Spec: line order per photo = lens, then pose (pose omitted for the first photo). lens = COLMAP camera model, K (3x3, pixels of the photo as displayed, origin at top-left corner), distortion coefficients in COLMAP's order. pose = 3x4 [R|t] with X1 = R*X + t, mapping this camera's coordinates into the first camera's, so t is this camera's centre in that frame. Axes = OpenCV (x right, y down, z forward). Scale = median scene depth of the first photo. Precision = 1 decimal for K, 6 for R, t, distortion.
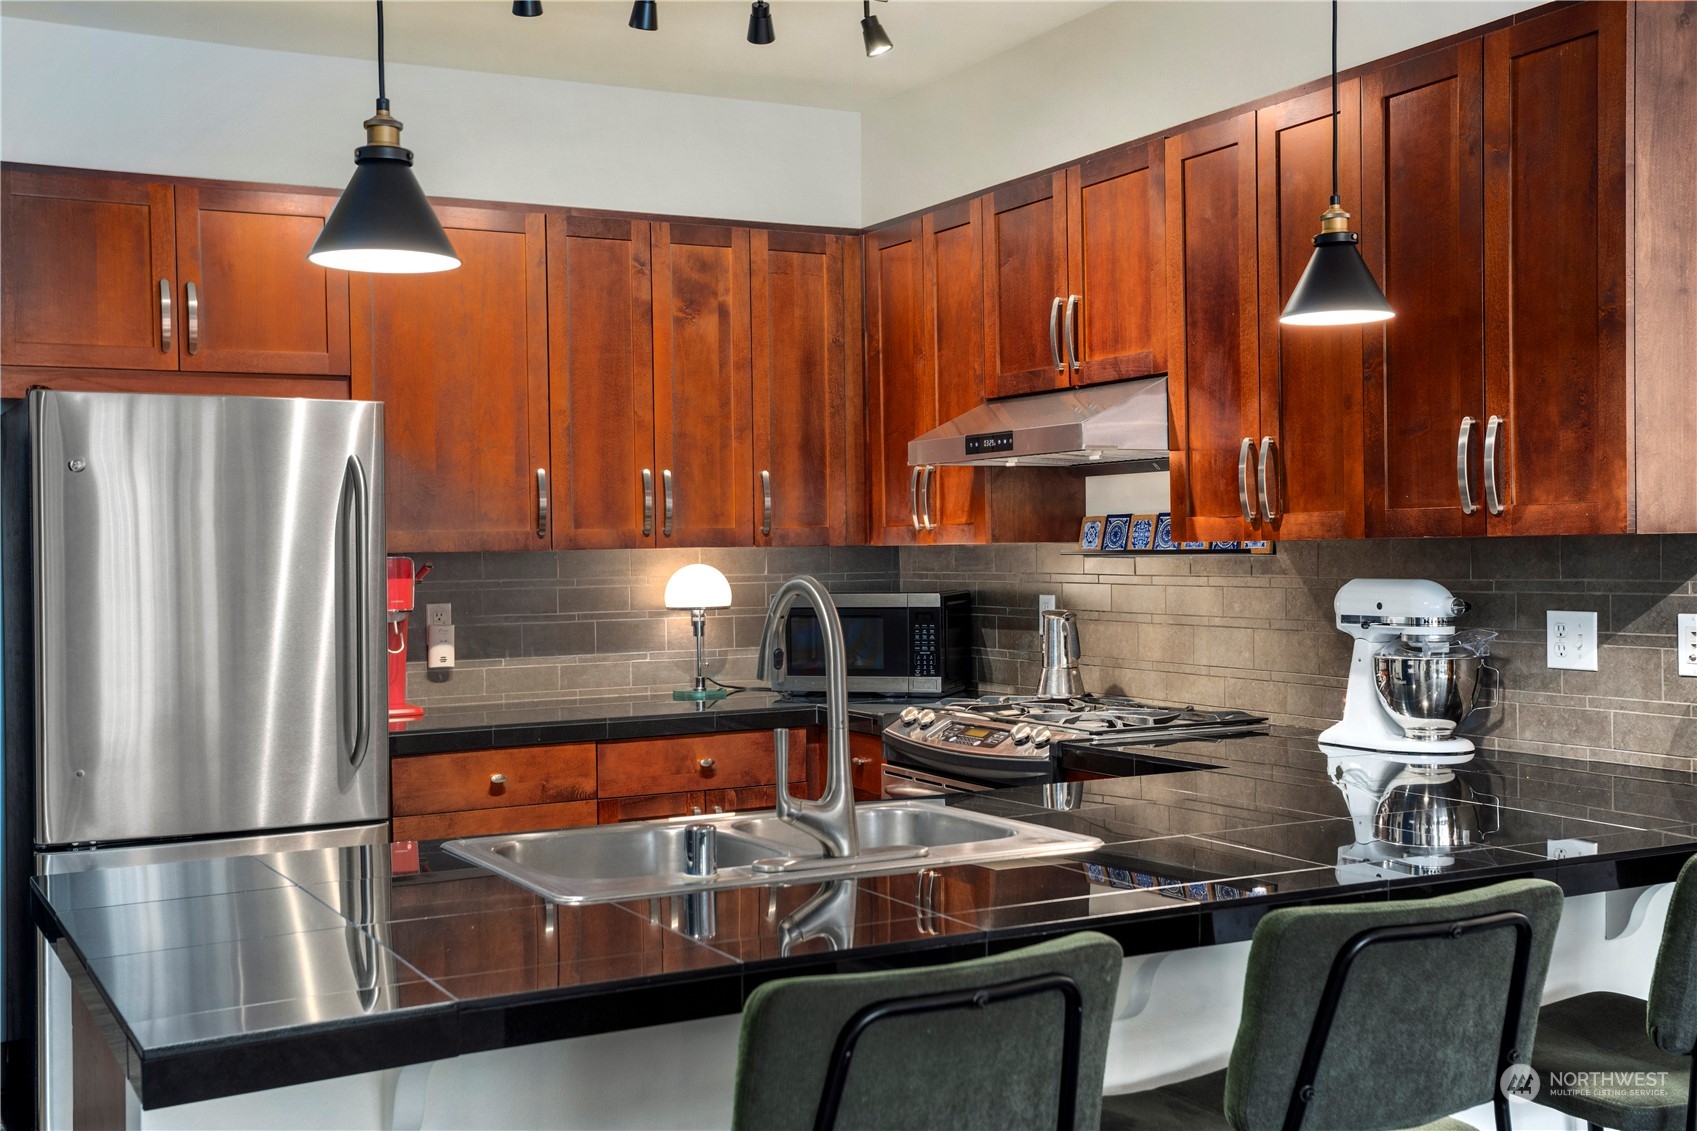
lens RADIAL K [[1849.3, 0, 848.5], [0, 1849.3, 565.5], [0, 0, 1]] dist [0.079425, -0.009074]
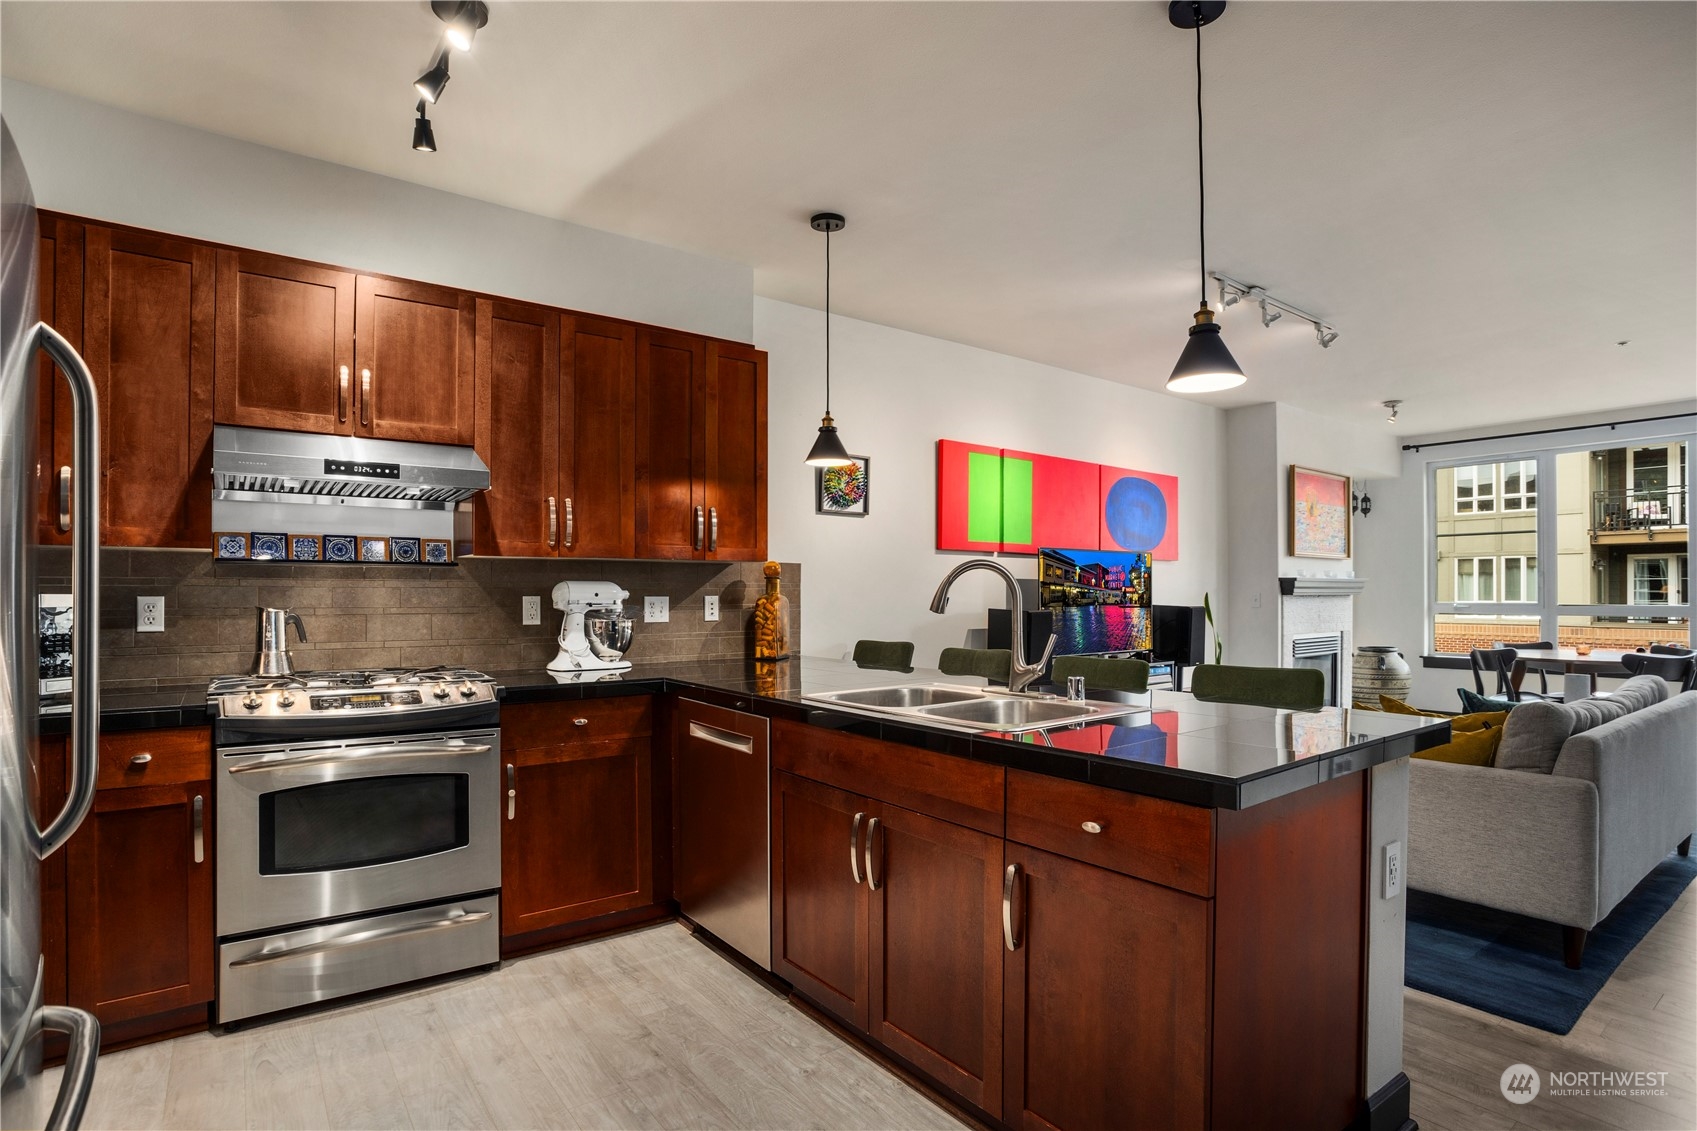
lens RADIAL K [[853.4, 0, 837.4], [0, 853.4, 565.1], [0, 0, 1]] dist [-0.063096, 0.028499]
pose [[-0.122313, 0.047690, 0.991345, -0.491010], [0.013328, 0.998834, -0.046406, 0.028217], [-0.992402, 0.007537, -0.122806, 0.691878]]
